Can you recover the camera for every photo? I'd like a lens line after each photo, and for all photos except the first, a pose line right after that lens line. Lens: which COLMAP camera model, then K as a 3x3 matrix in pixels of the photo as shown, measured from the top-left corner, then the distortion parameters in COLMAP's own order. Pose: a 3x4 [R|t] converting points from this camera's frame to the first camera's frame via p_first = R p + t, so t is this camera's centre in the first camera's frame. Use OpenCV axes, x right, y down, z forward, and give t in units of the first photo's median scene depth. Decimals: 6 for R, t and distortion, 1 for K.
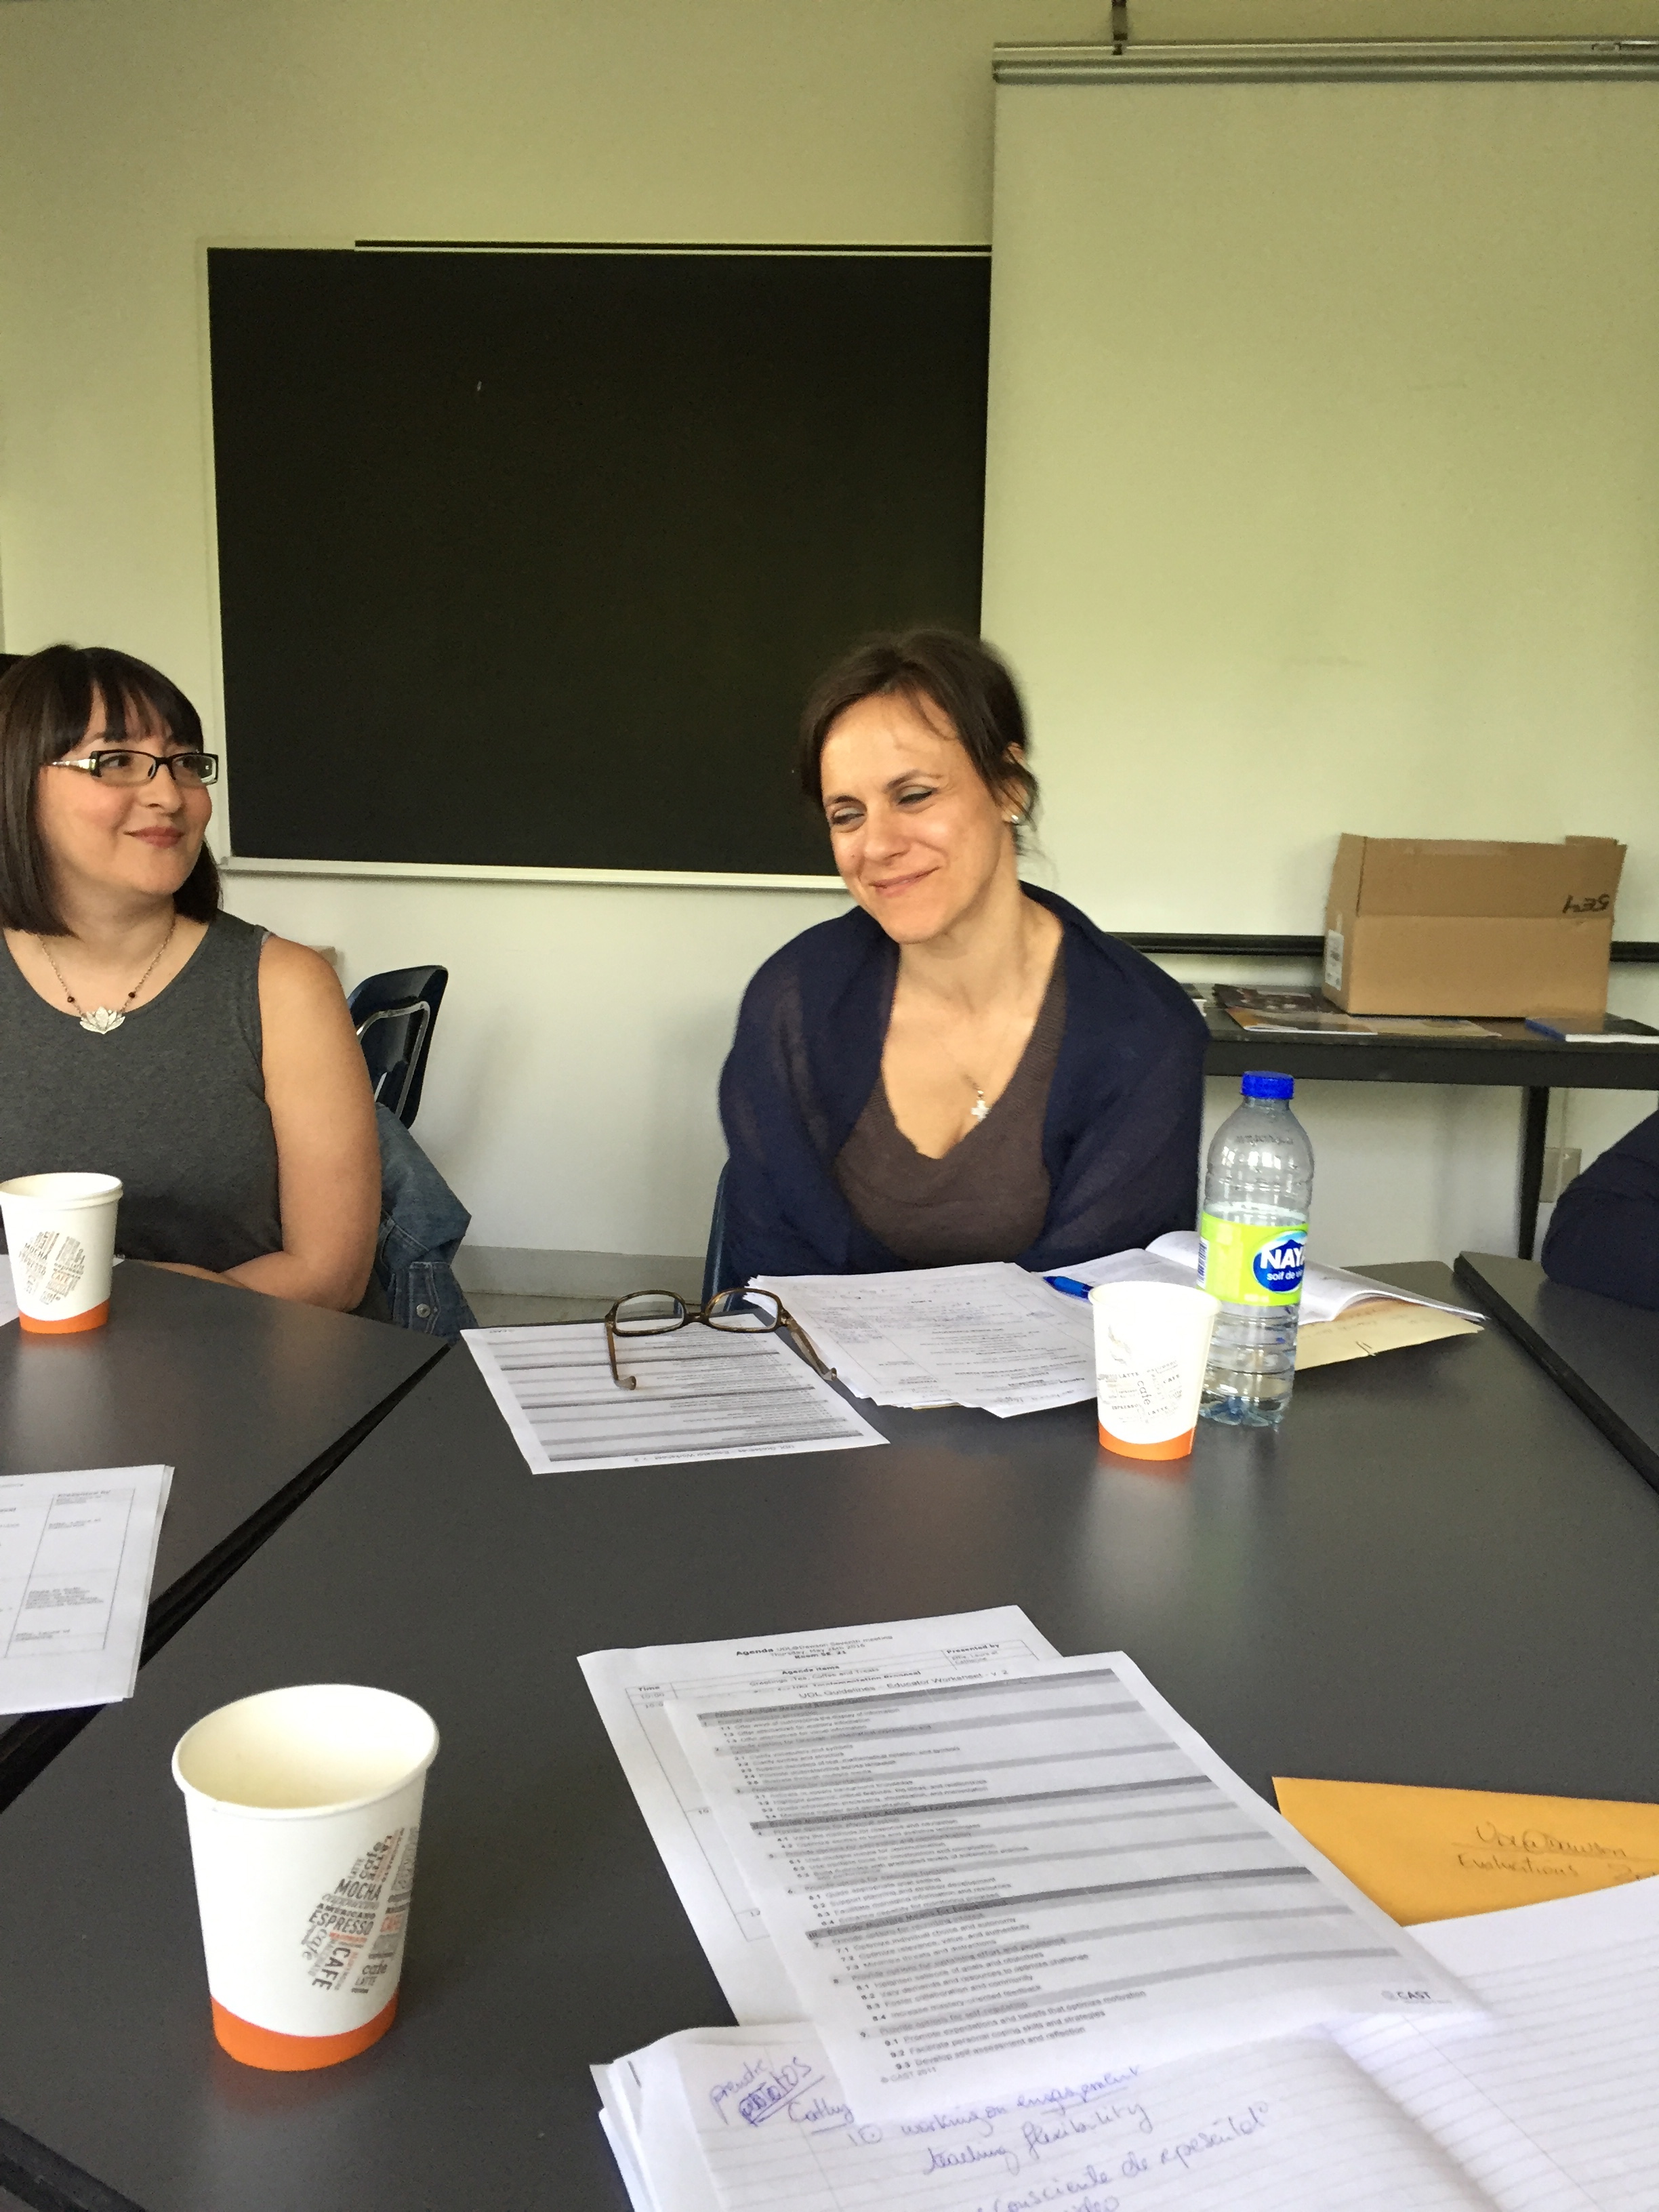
lens RADIAL K [[1914.6, 0, 842.1], [0, 1914.6, 1112.9], [0, 0, 1]] dist [0.092291, -0.139599]
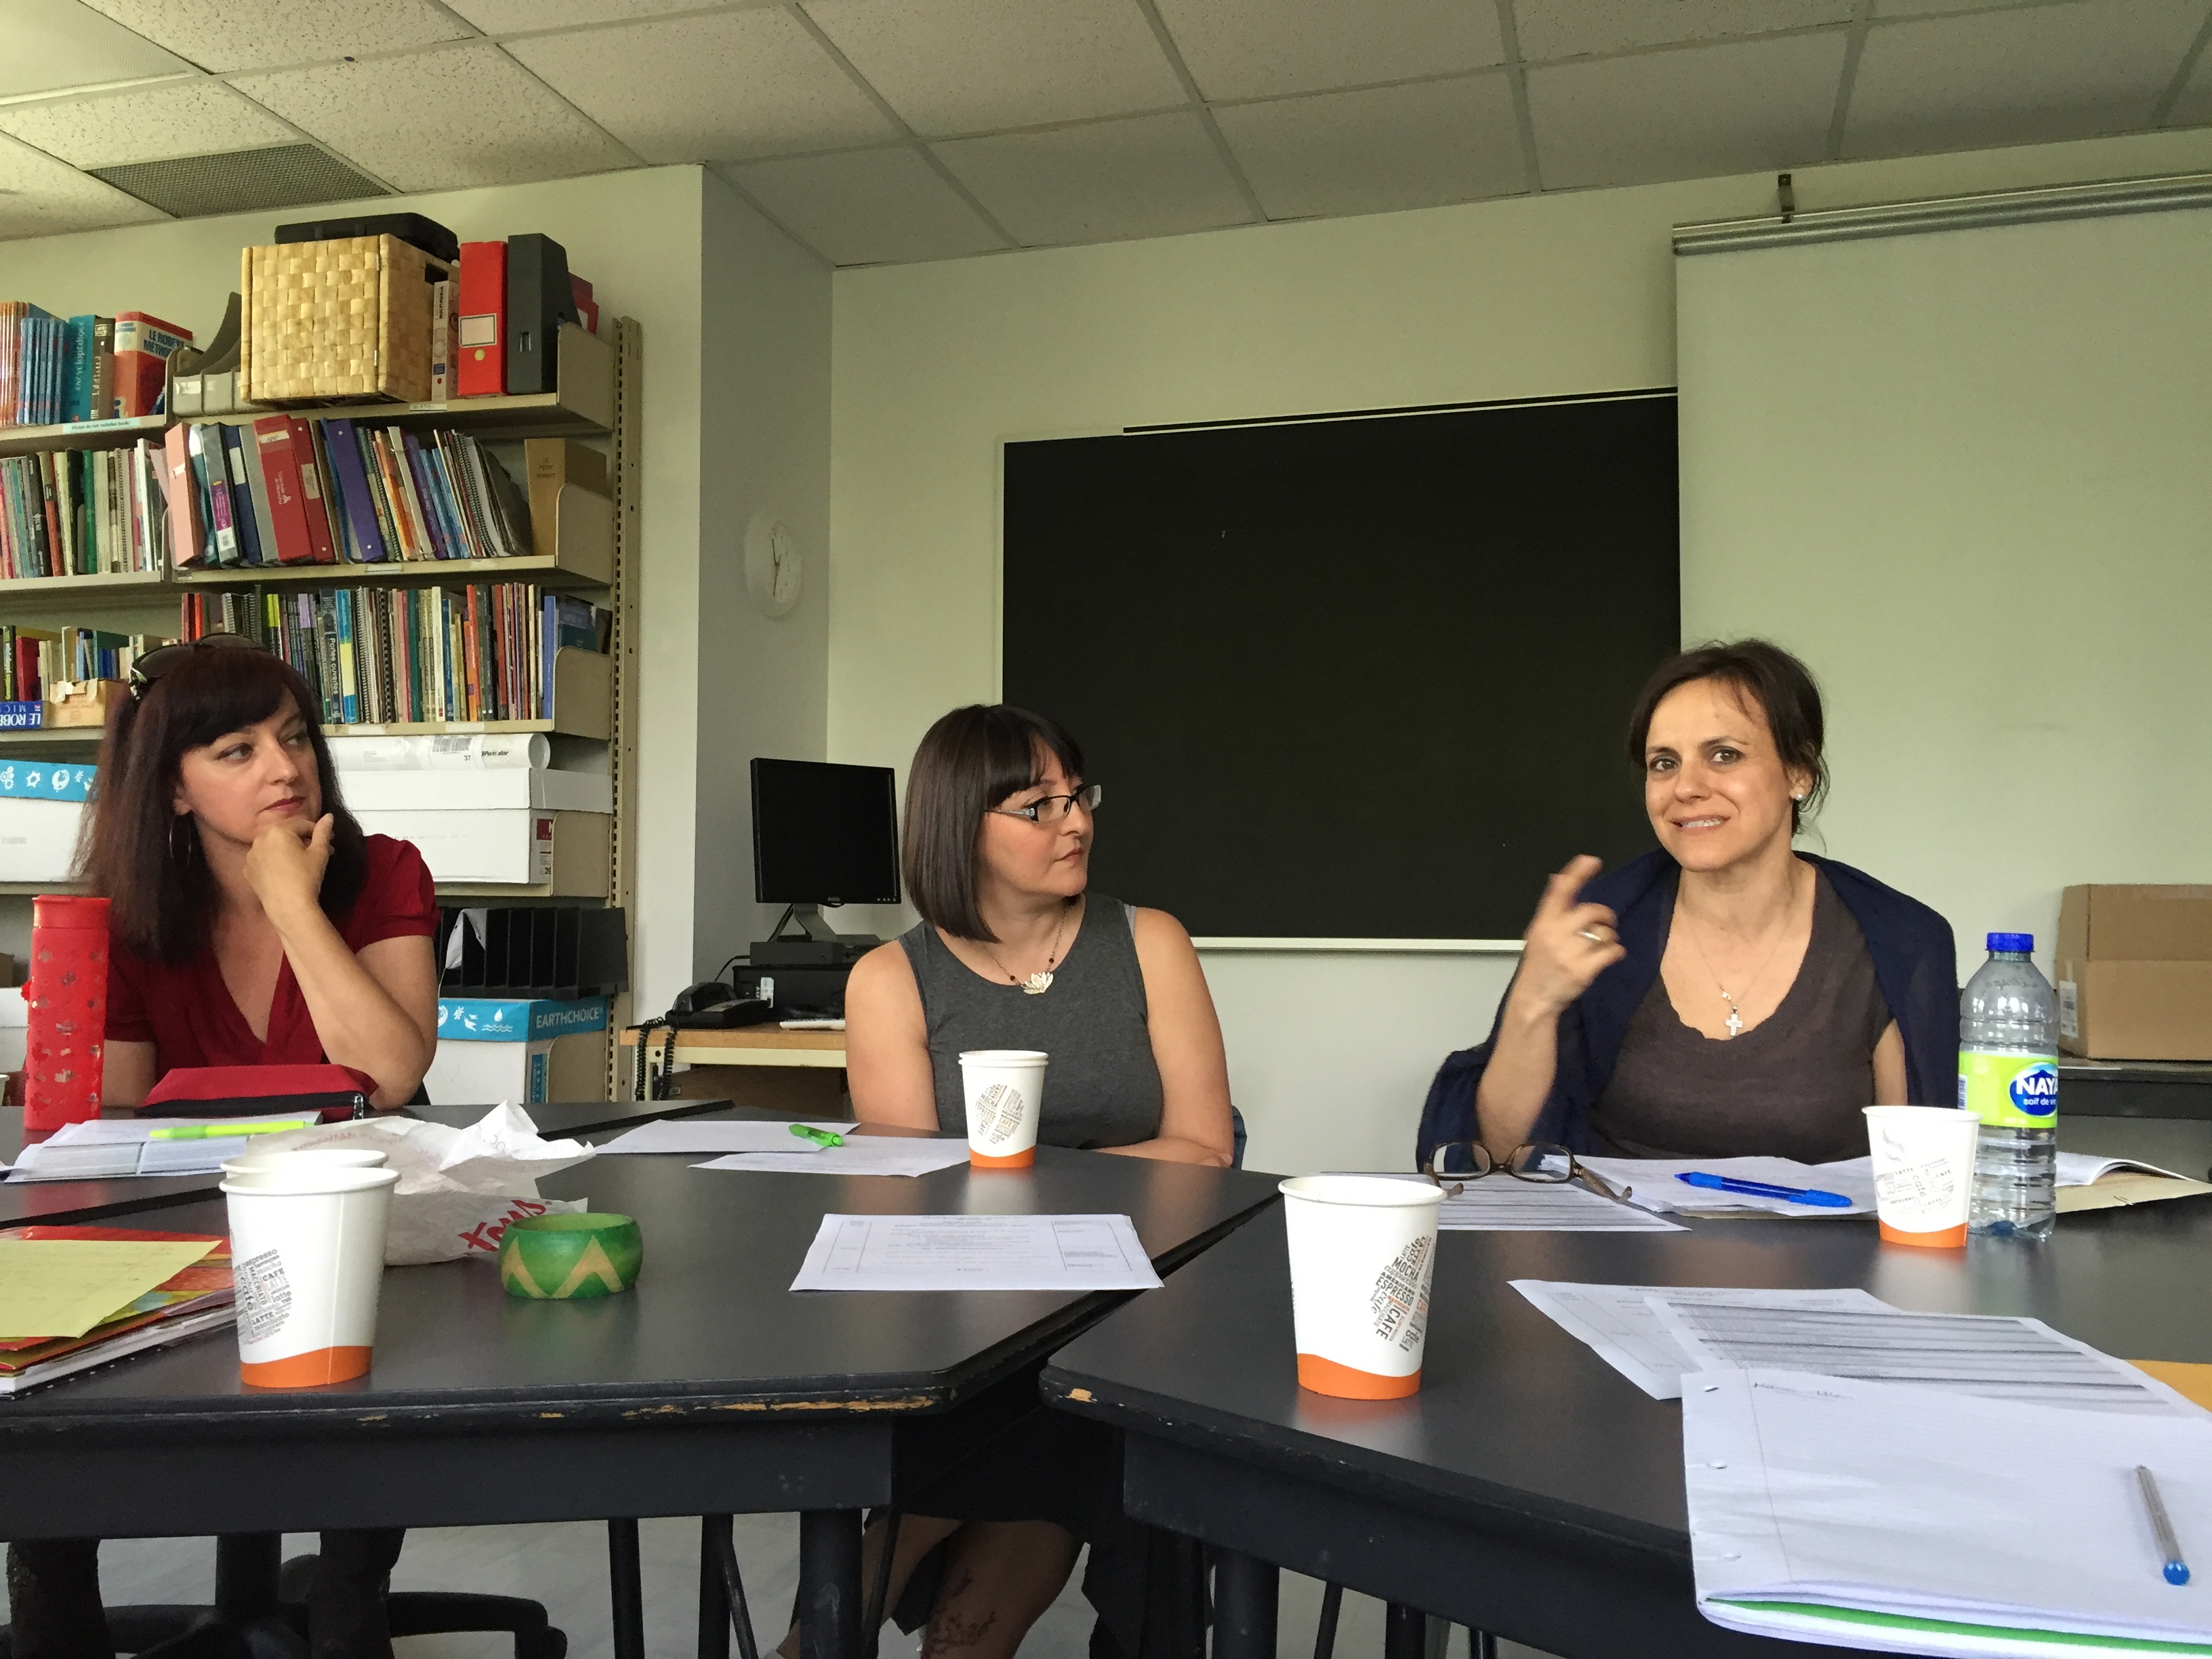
lens RADIAL K [[1914.6, 0, 1102.9], [0, 1914.6, 838.6], [0, 0, 1]] dist [0.092291, -0.139599]
pose [[0.978184, -0.027313, -0.205936, -0.077611], [-0.018915, 0.975491, -0.219225, 0.195903], [0.206877, 0.218337, 0.953693, -0.271372]]
